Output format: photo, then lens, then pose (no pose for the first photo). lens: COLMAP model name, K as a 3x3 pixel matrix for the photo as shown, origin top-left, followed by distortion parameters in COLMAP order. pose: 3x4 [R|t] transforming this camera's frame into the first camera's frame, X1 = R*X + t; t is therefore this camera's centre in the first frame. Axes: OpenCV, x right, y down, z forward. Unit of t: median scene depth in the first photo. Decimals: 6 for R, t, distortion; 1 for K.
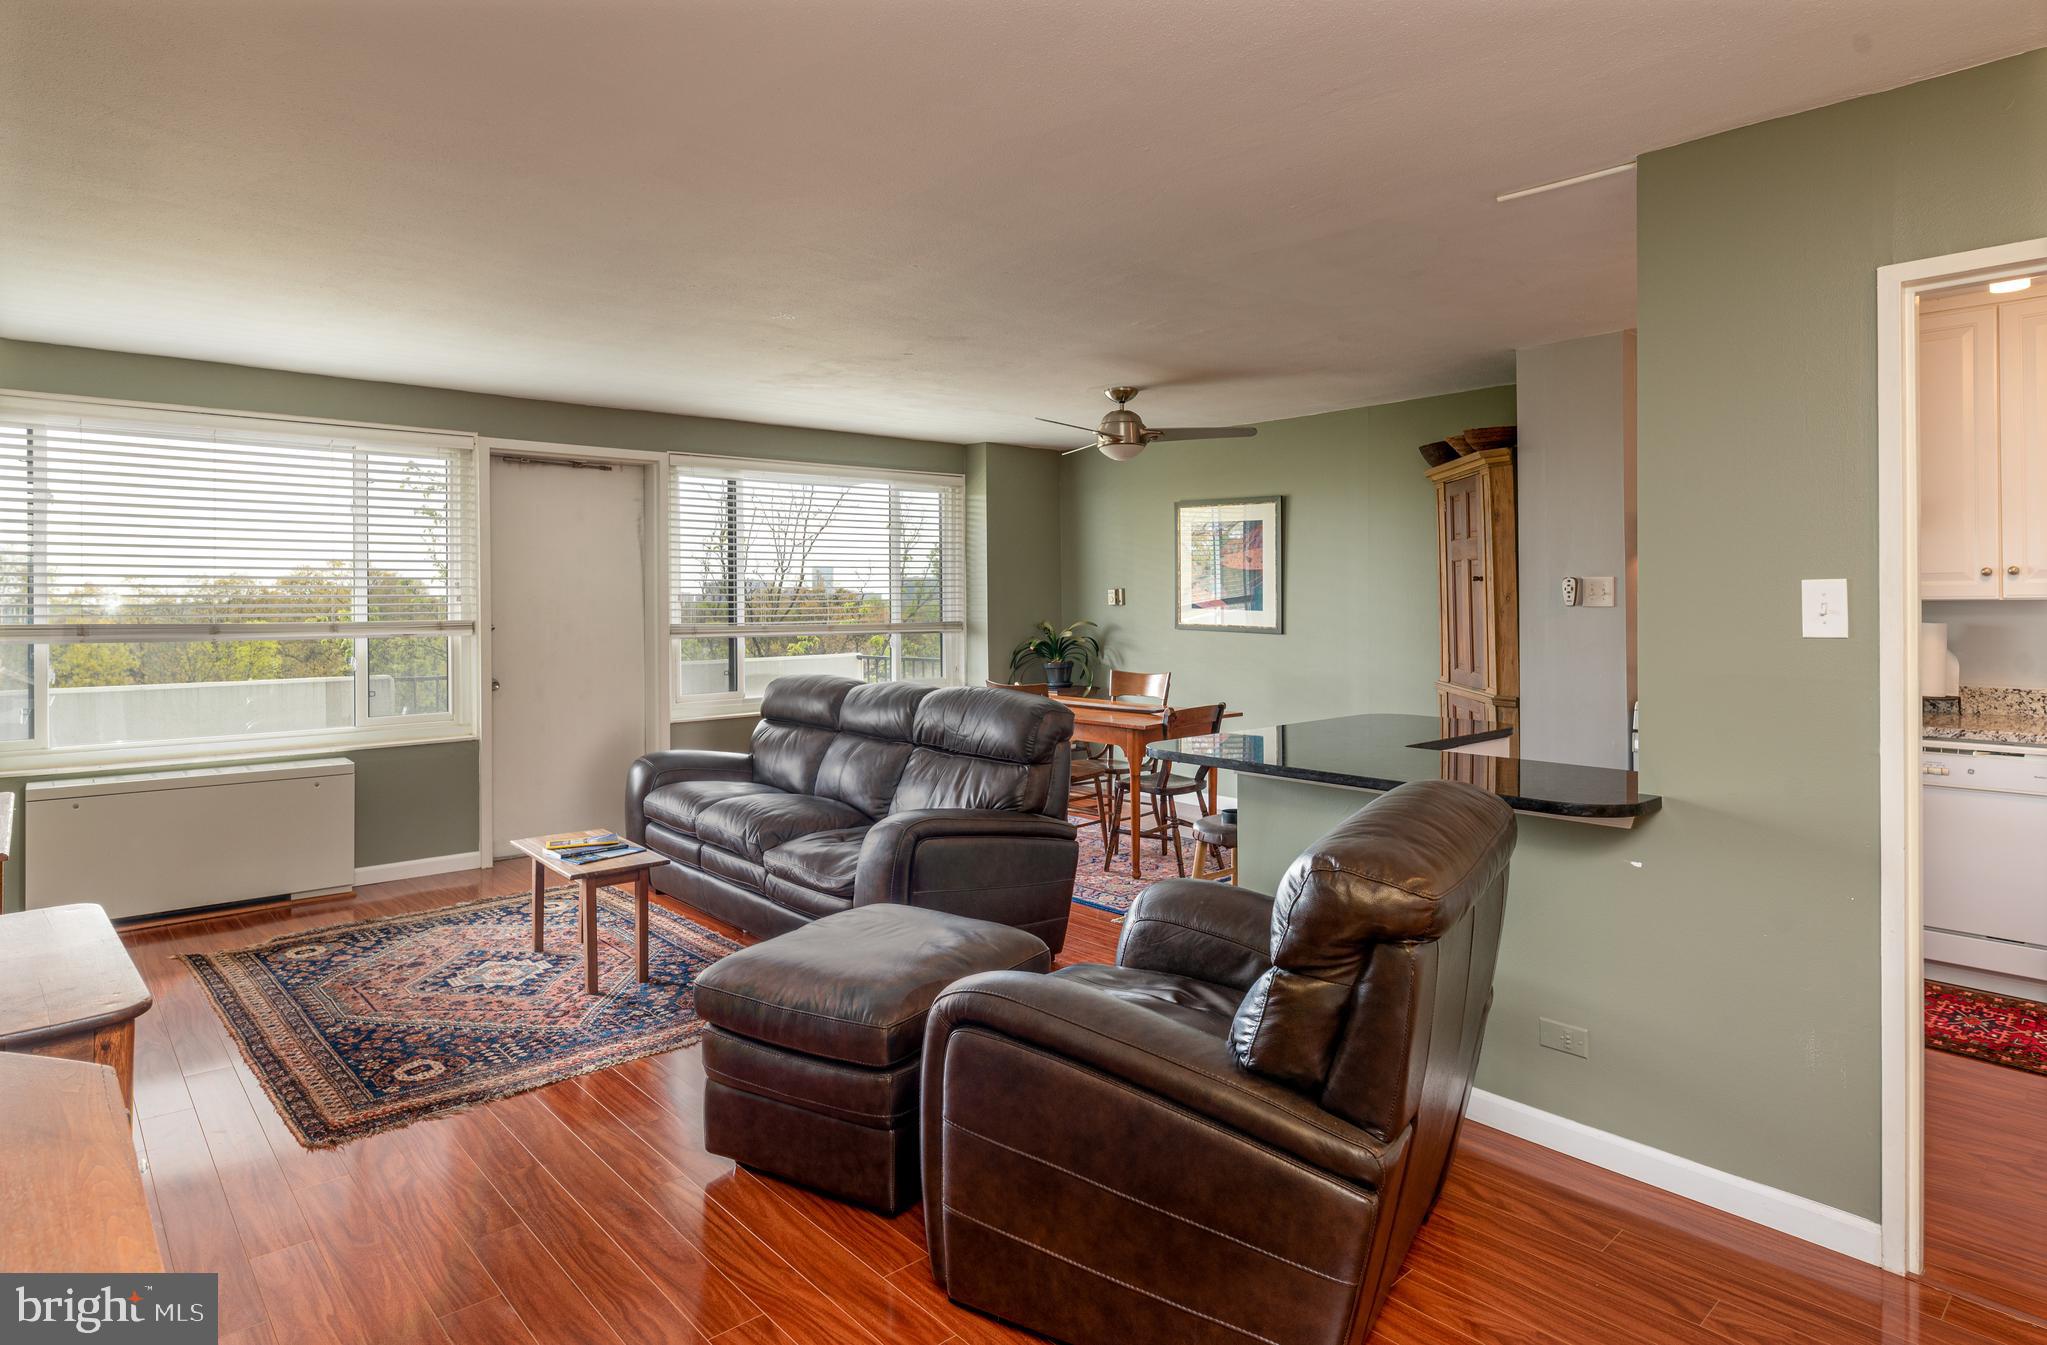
lens RADIAL K [[1097.9, 0, 1028.5], [0, 1097.9, 603.1], [0, 0, 1]] dist [-0.001440, -0.000824]
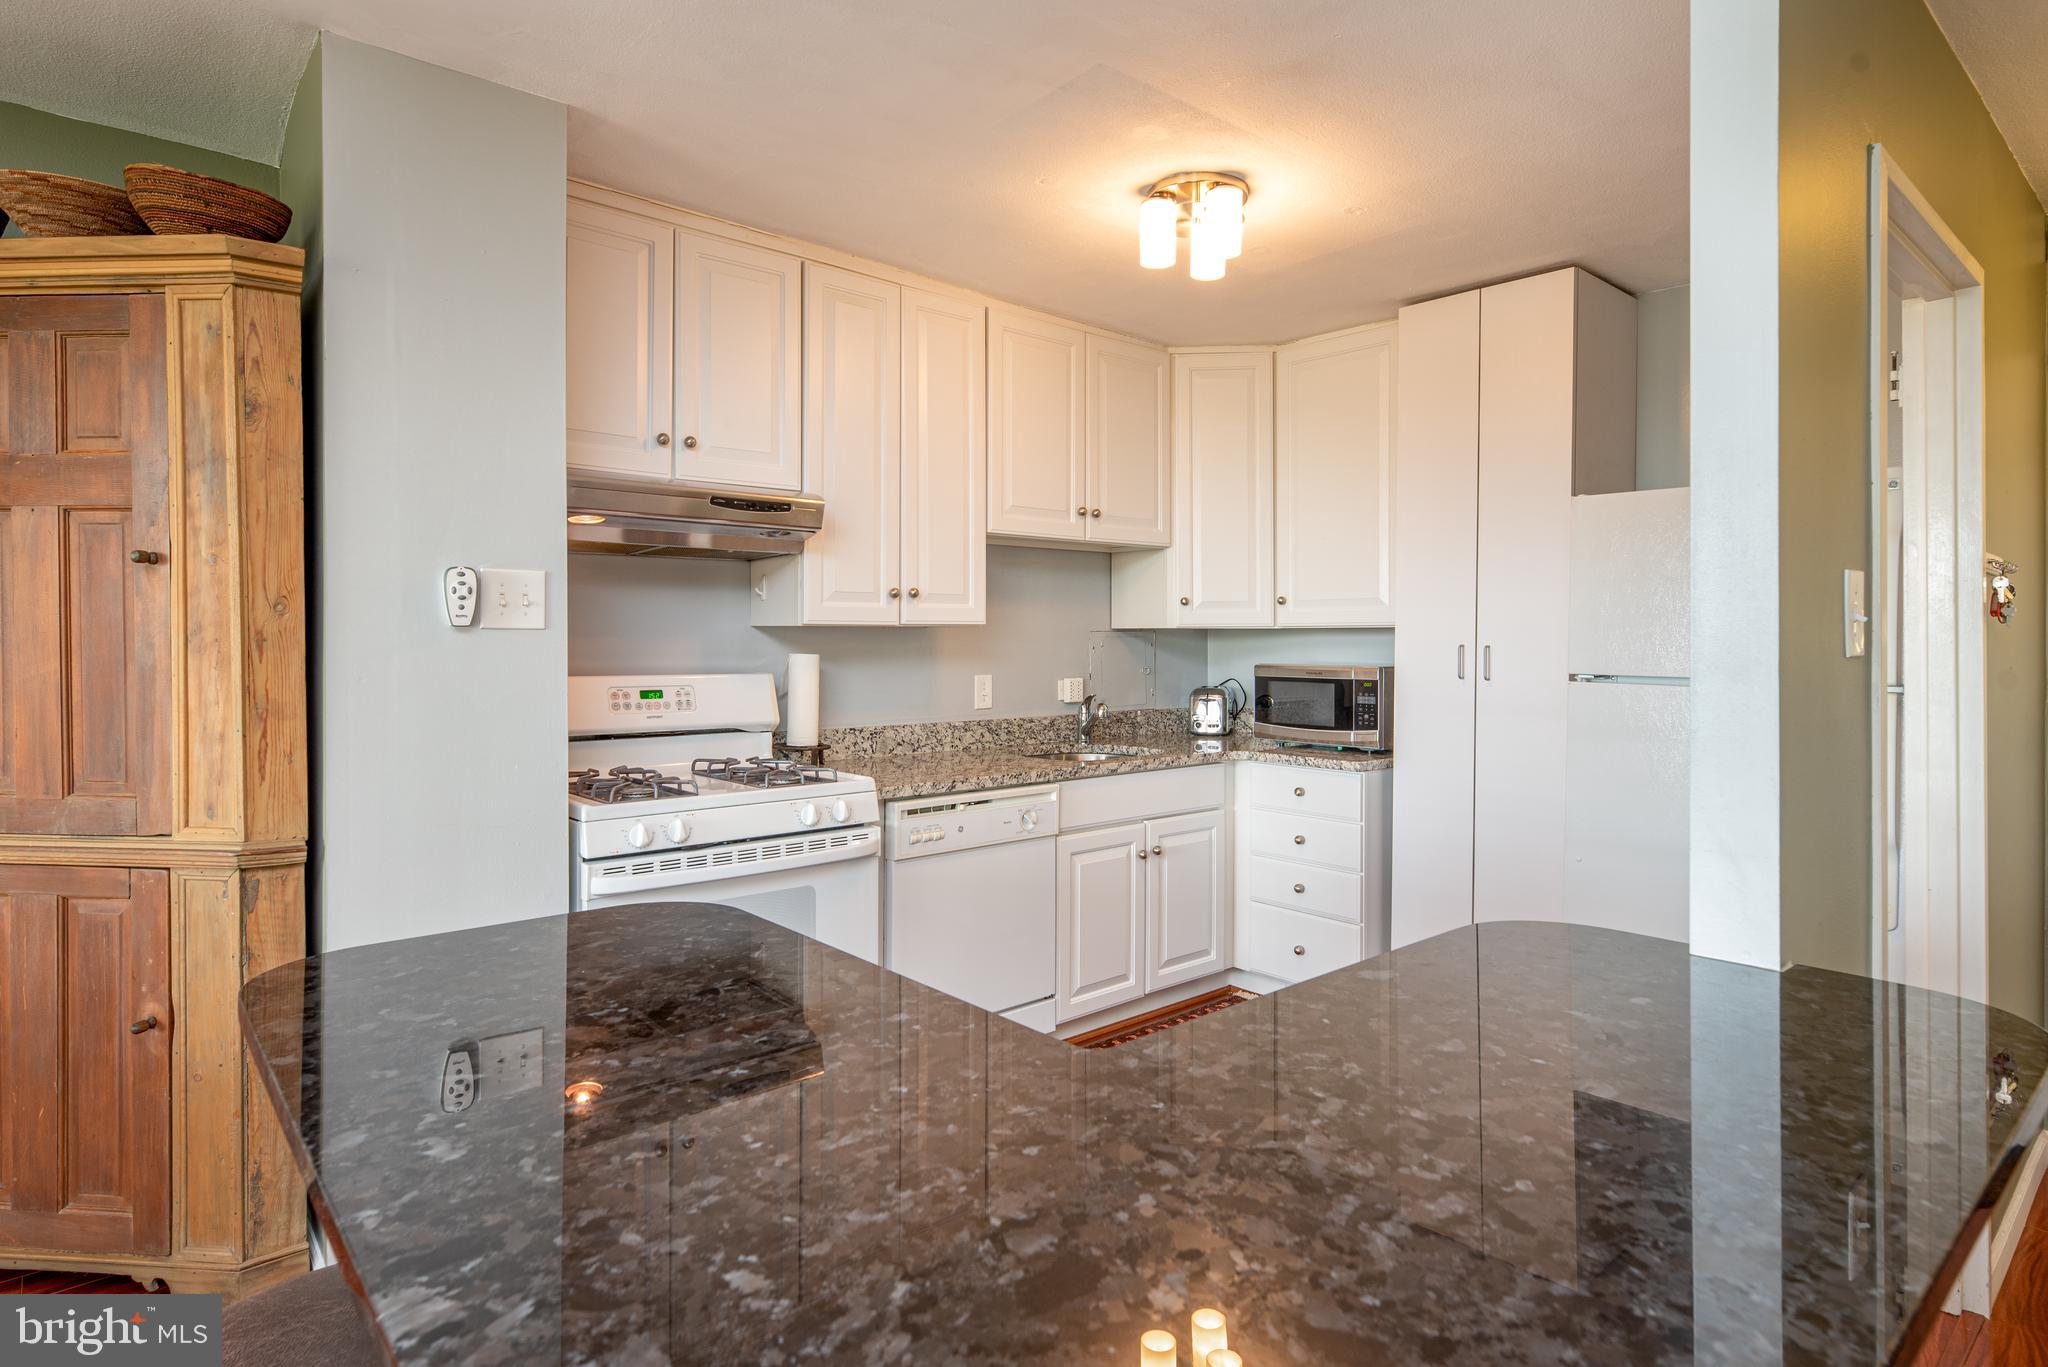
lens RADIAL K [[1089.3, 0, 1021.3], [0, 1089.3, 644.4], [0, 0, 1]] dist [0.002574, 0.000158]
pose [[0.014871, 0.004244, 0.999880, 0.023142], [0.005056, 0.999978, -0.004320, 0.013109], [-0.999877, 0.005120, 0.014849, 0.733656]]
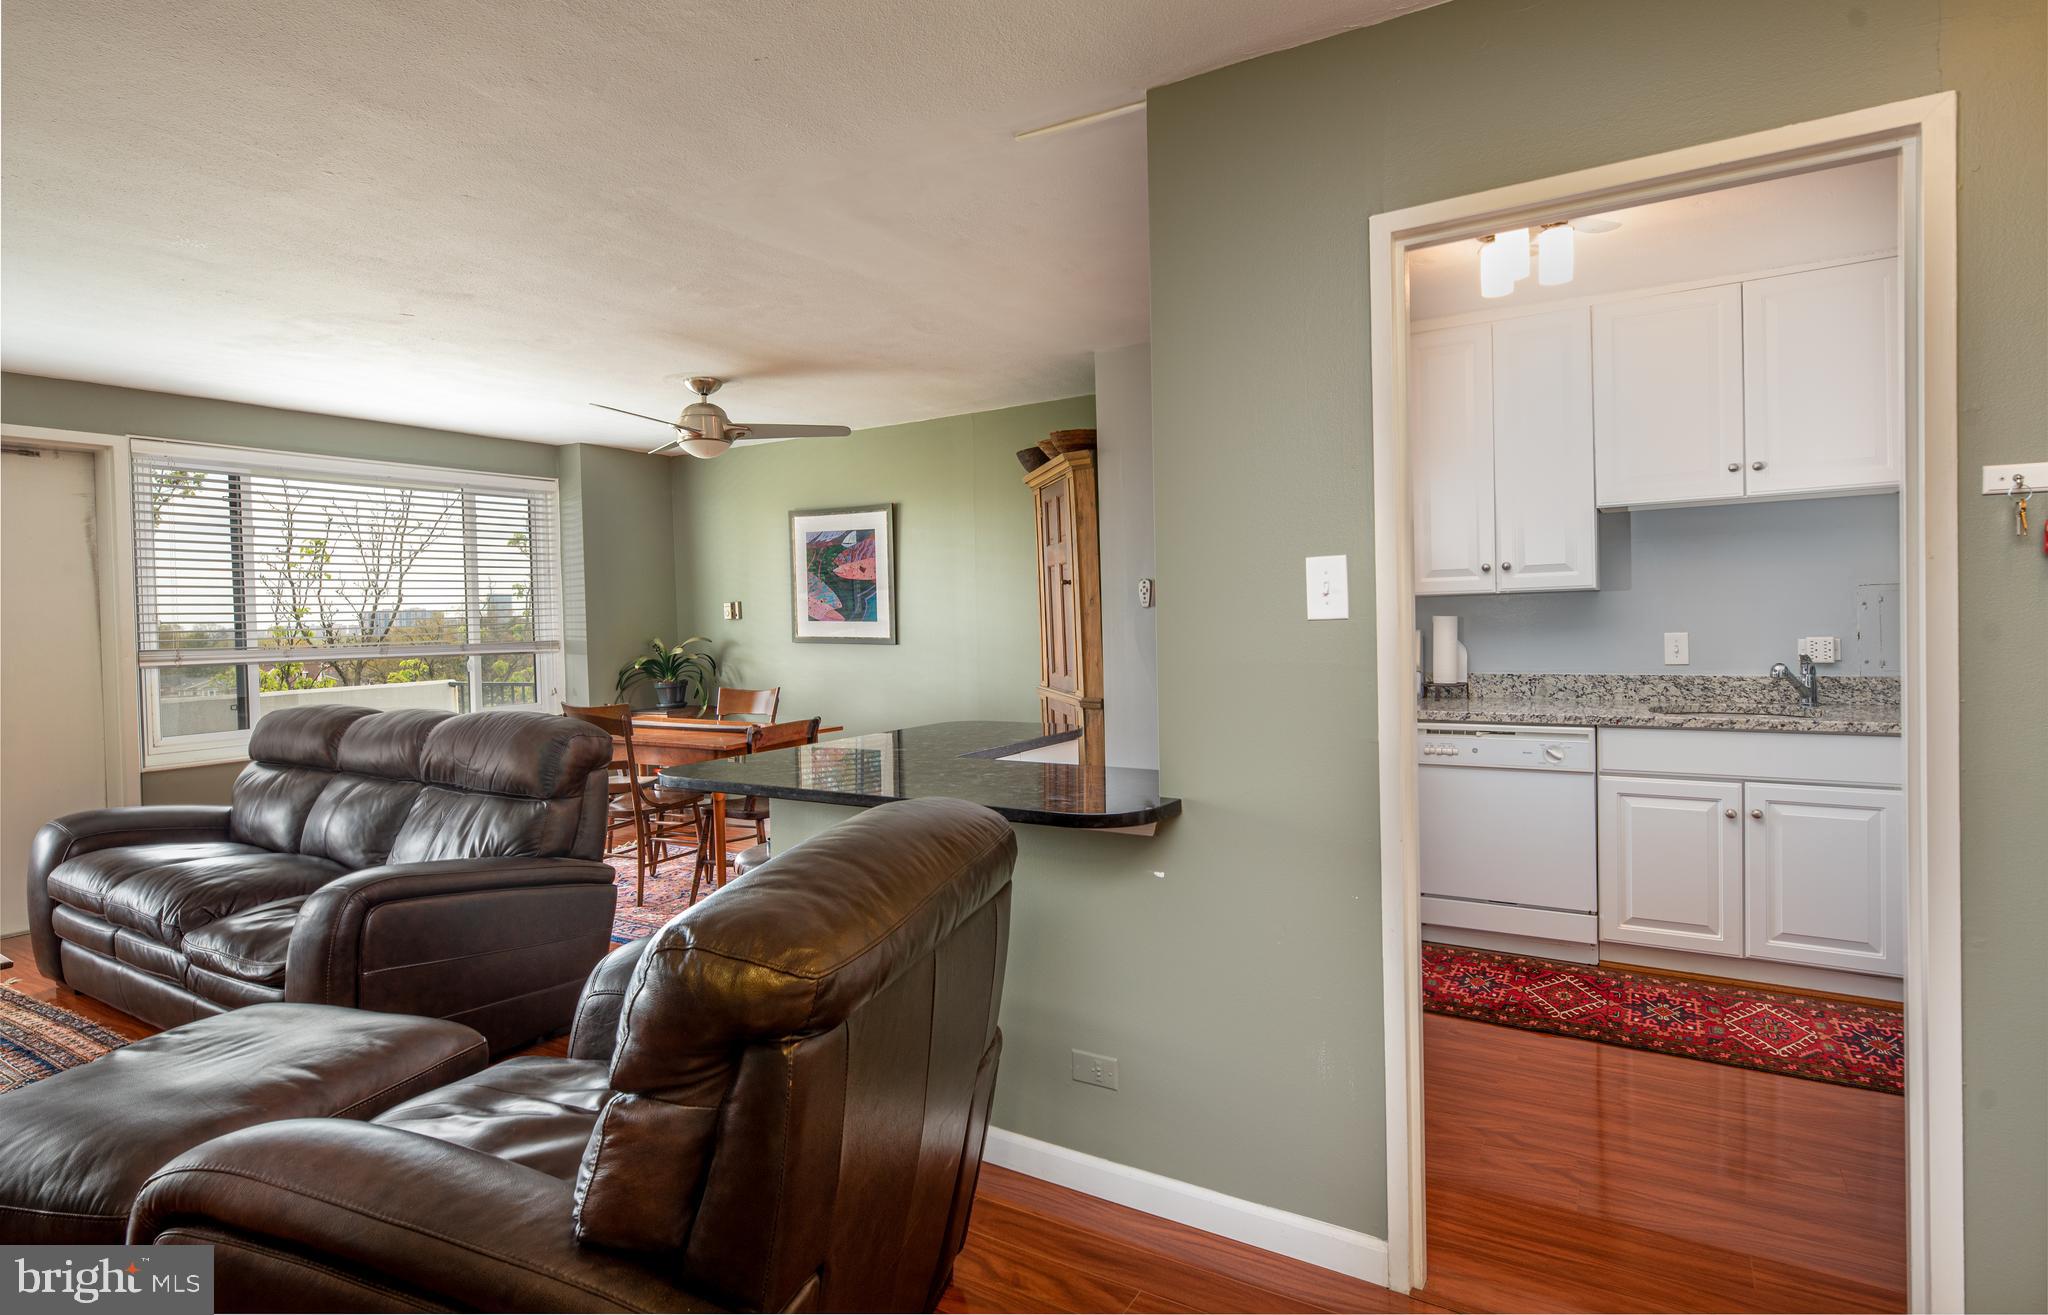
lens RADIAL K [[1025.7, 0, 1032.6], [0, 1025.7, 638.4], [0, 0, 1]] dist [-0.000452, -0.000809]
pose [[0.958016, -0.021597, 0.285900, 0.119291], [0.018080, 0.999725, 0.014934, 0.015347], [-0.286143, -0.009137, 0.958143, 0.120126]]
